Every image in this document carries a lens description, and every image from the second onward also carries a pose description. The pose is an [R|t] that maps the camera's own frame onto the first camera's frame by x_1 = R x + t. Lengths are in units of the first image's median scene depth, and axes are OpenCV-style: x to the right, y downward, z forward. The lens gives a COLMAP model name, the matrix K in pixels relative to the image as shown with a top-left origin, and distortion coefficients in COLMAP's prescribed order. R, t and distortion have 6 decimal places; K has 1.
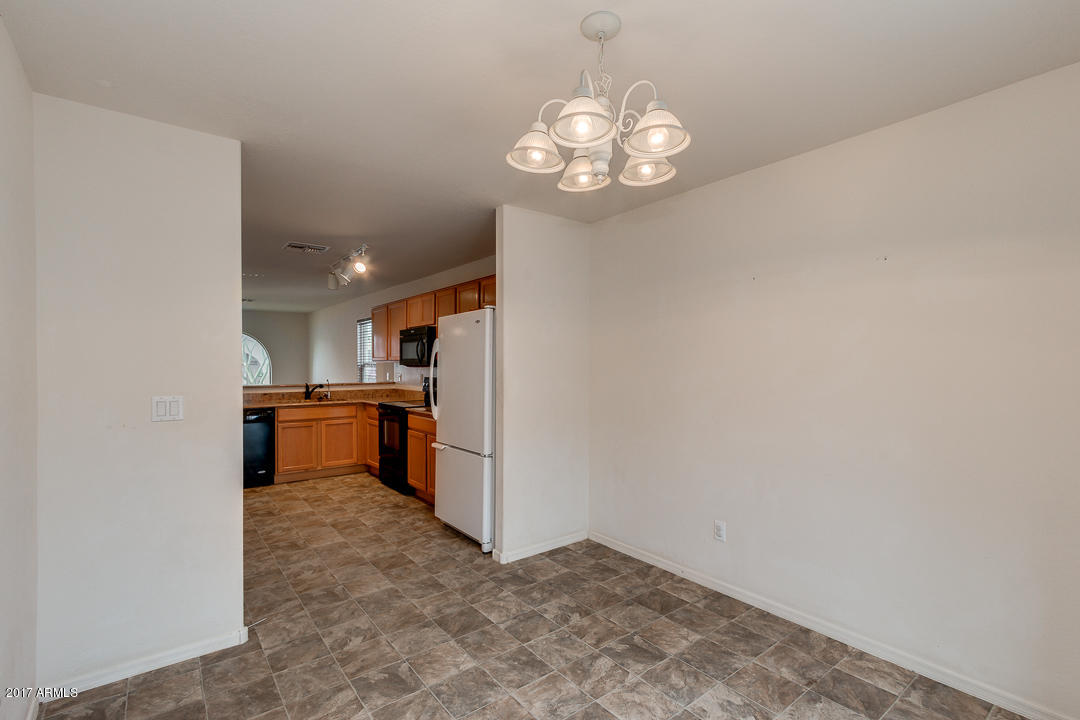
lens RADIAL K [[489.1, 0, 542.5], [0, 489.1, 363.9], [0, 0, 1]] dist [0.001067, -0.000758]
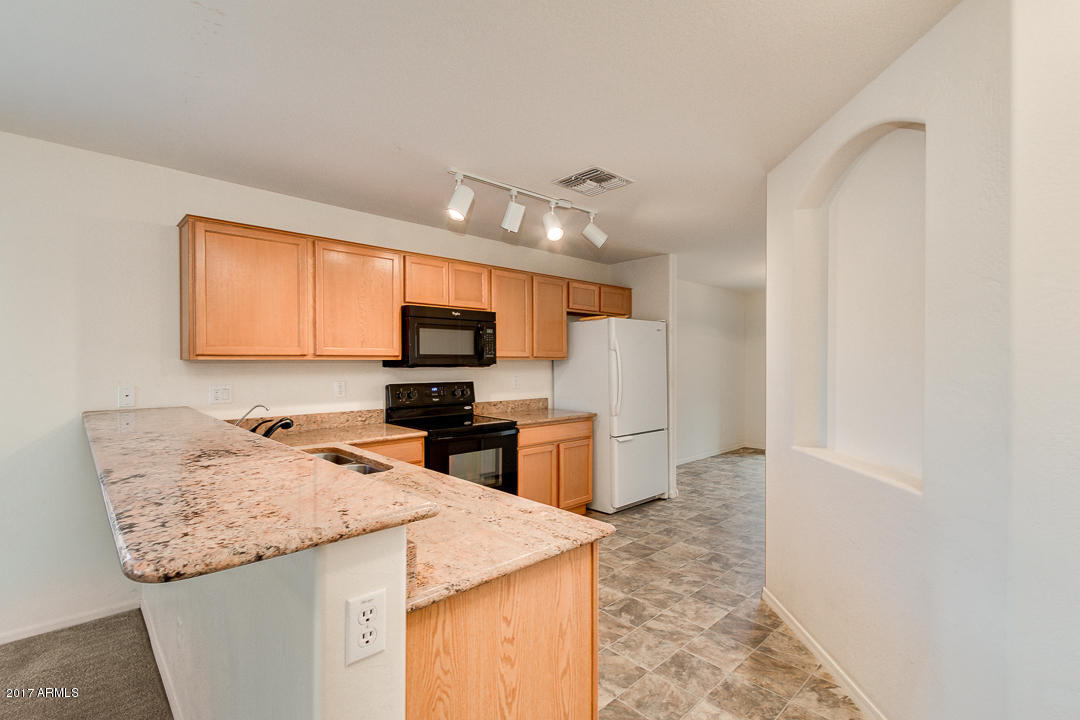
lens RADIAL K [[494.2, 0, 543.0], [0, 494.2, 362.7], [0, 0, 1]] dist [0.001731, -0.000054]
pose [[-0.094441, -0.002016, 0.995528, -0.917457], [-0.001241, 0.999997, 0.001907, -0.000612], [-0.995530, -0.001056, -0.094443, 0.919783]]
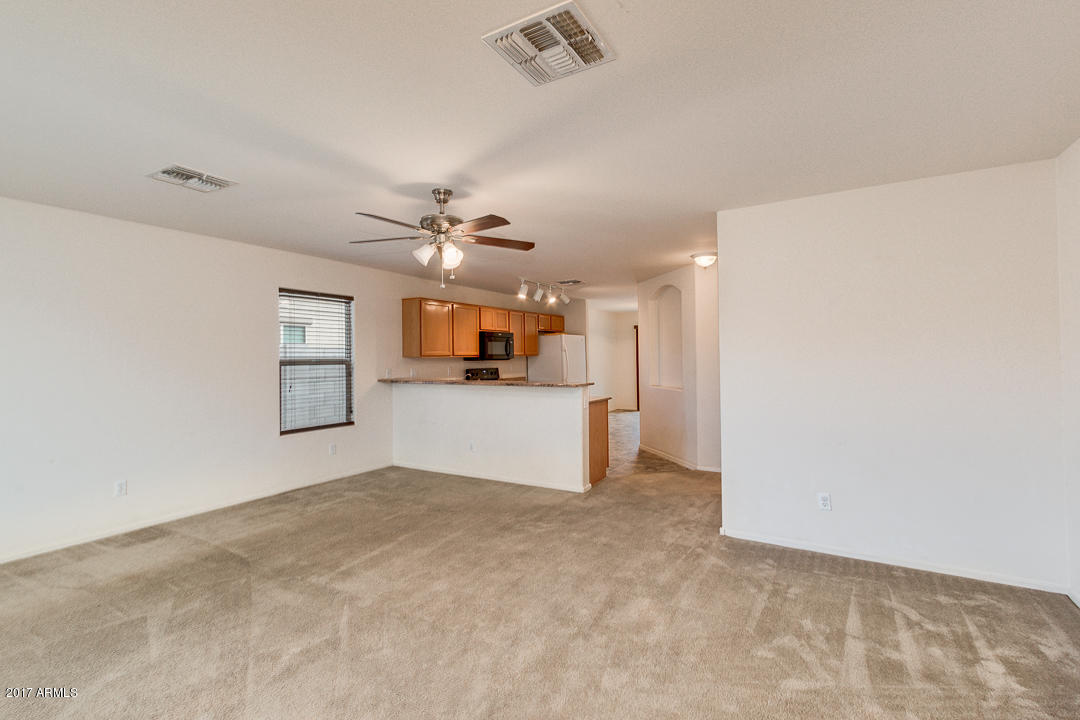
lens RADIAL K [[489.1, 0, 542.5], [0, 489.1, 363.9], [0, 0, 1]] dist [0.001067, -0.000758]
pose [[-0.357671, -0.002917, 0.933843, -1.552662], [0.016634, 0.999817, 0.009494, 0.006078], [-0.933699, 0.018929, -0.357557, 1.344474]]
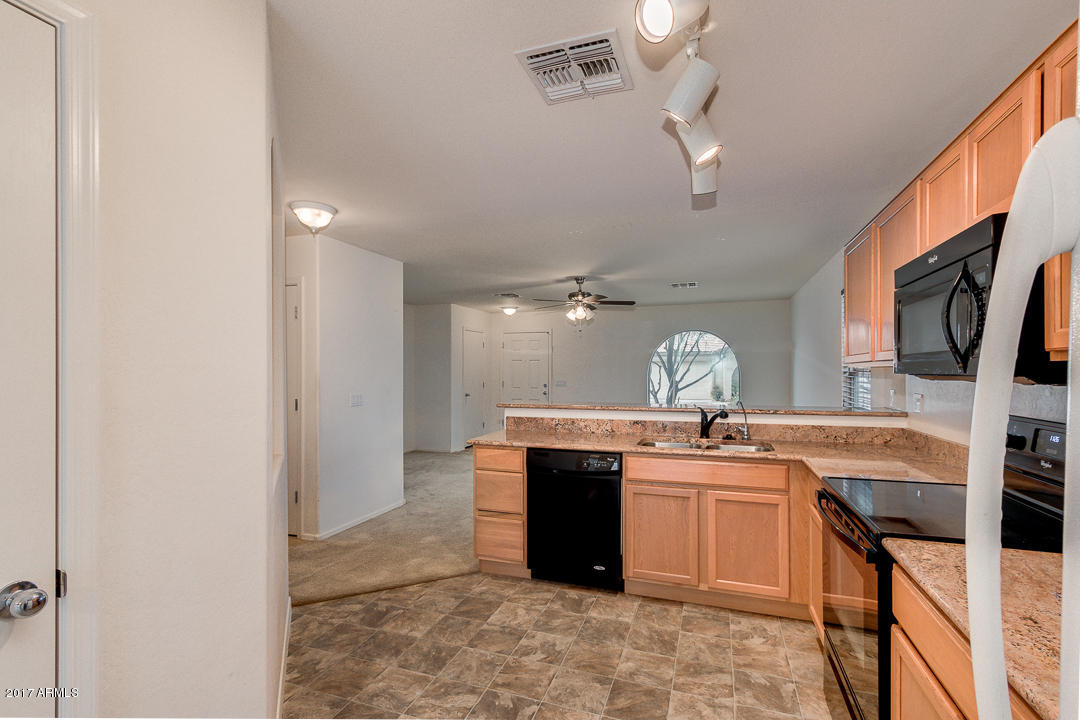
lens RADIAL K [[492.4, 0, 543.5], [0, 492.4, 371.4], [0, 0, 1]] dist [0.004566, 0.000322]
pose [[0.536355, 0.000571, -0.843992, -0.136916], [0.001140, 0.999998, 0.001401, 0.000454], [0.843991, -0.001713, 0.536354, 0.626437]]
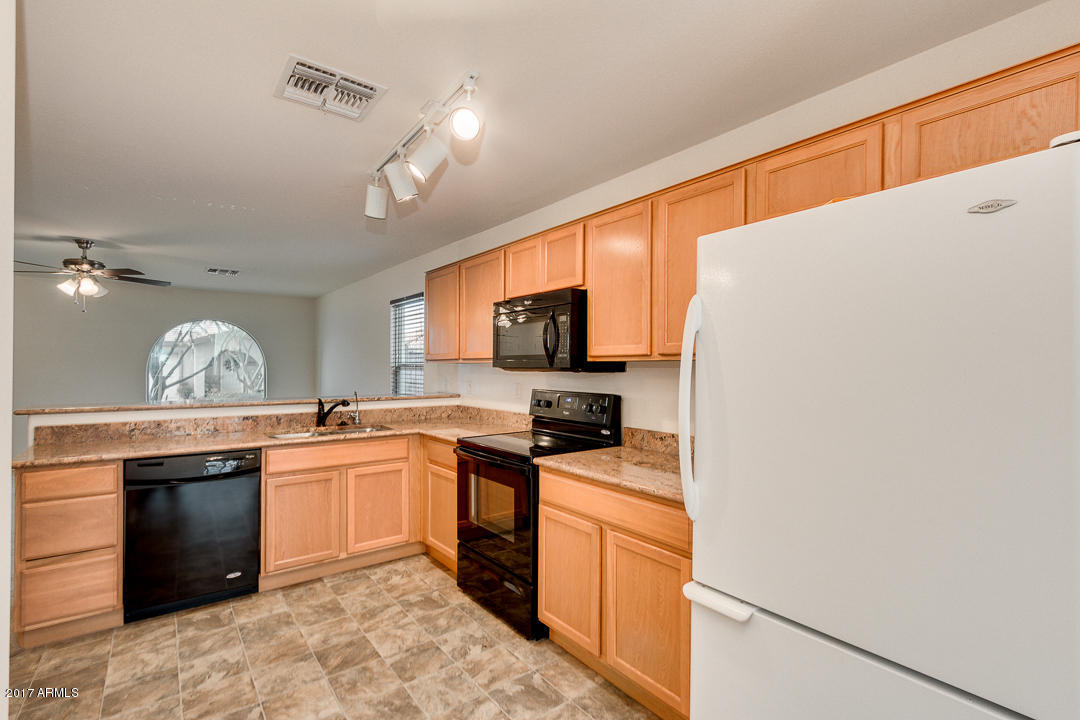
lens RADIAL K [[494.2, 0, 543.0], [0, 494.2, 362.7], [0, 0, 1]] dist [0.001731, -0.000054]
pose [[0.999963, 0.004541, -0.007357, -0.238328], [-0.004595, 0.999962, -0.007395, 0.001810], [0.007323, 0.007429, 0.999946, 0.464892]]
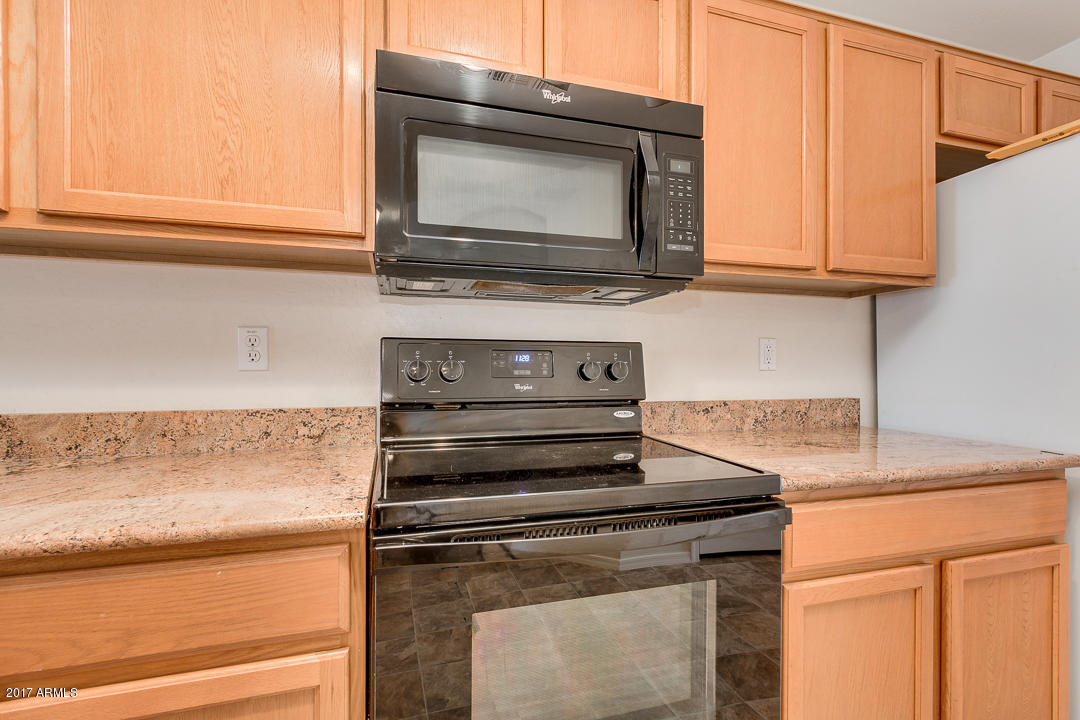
lens RADIAL K [[494.2, 0, 543.0], [0, 494.2, 362.7], [0, 0, 1]] dist [0.001731, -0.000054]
pose [[0.360910, 0.002753, 0.932597, -0.440783], [-0.005950, 0.999982, -0.000649, 0.040245], [-0.932582, -0.005315, 0.360920, 0.907038]]
